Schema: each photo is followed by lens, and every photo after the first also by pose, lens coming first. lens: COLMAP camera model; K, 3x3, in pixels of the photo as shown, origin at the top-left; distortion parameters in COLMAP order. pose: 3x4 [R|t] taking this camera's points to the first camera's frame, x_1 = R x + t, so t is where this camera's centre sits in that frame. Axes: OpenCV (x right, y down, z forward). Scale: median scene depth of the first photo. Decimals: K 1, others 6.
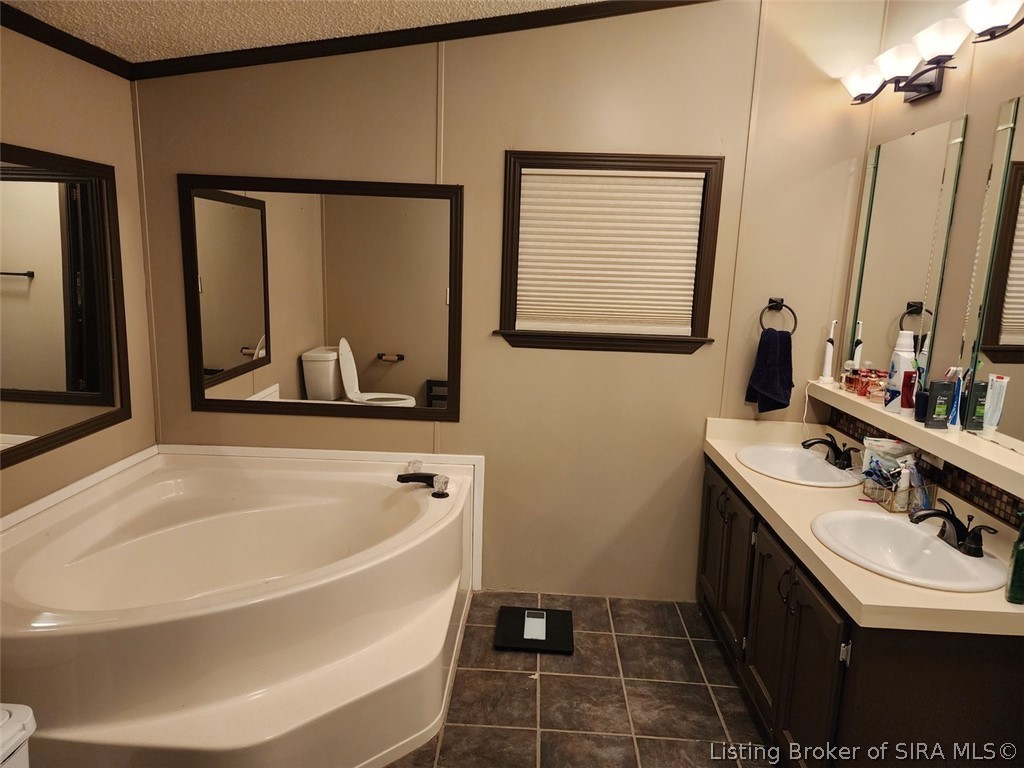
lens RADIAL K [[680.5, 0, 512.3], [0, 680.5, 394.5], [0, 0, 1]] dist [0.091127, -0.085790]
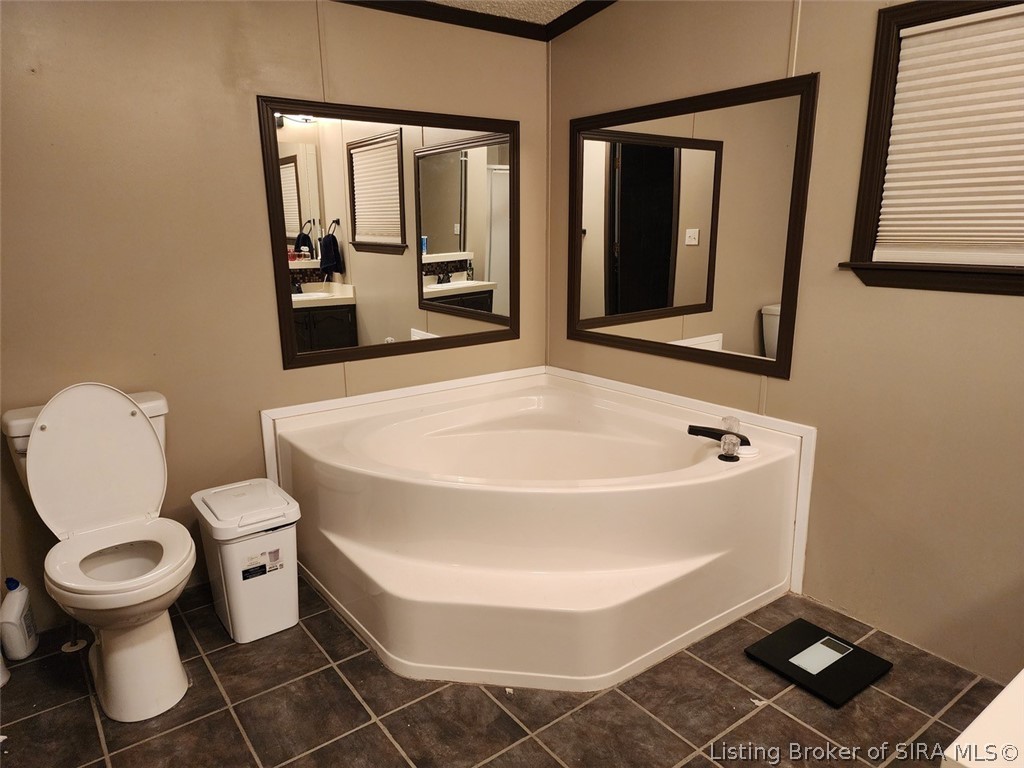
lens RADIAL K [[680.5, 0, 512.3], [0, 680.5, 394.5], [0, 0, 1]] dist [0.091127, -0.085790]
pose [[0.630241, 0.147254, -0.762307, 0.360216], [-0.118380, 0.988595, 0.093094, 0.022267], [0.767321, 0.031571, 0.640485, 0.244085]]
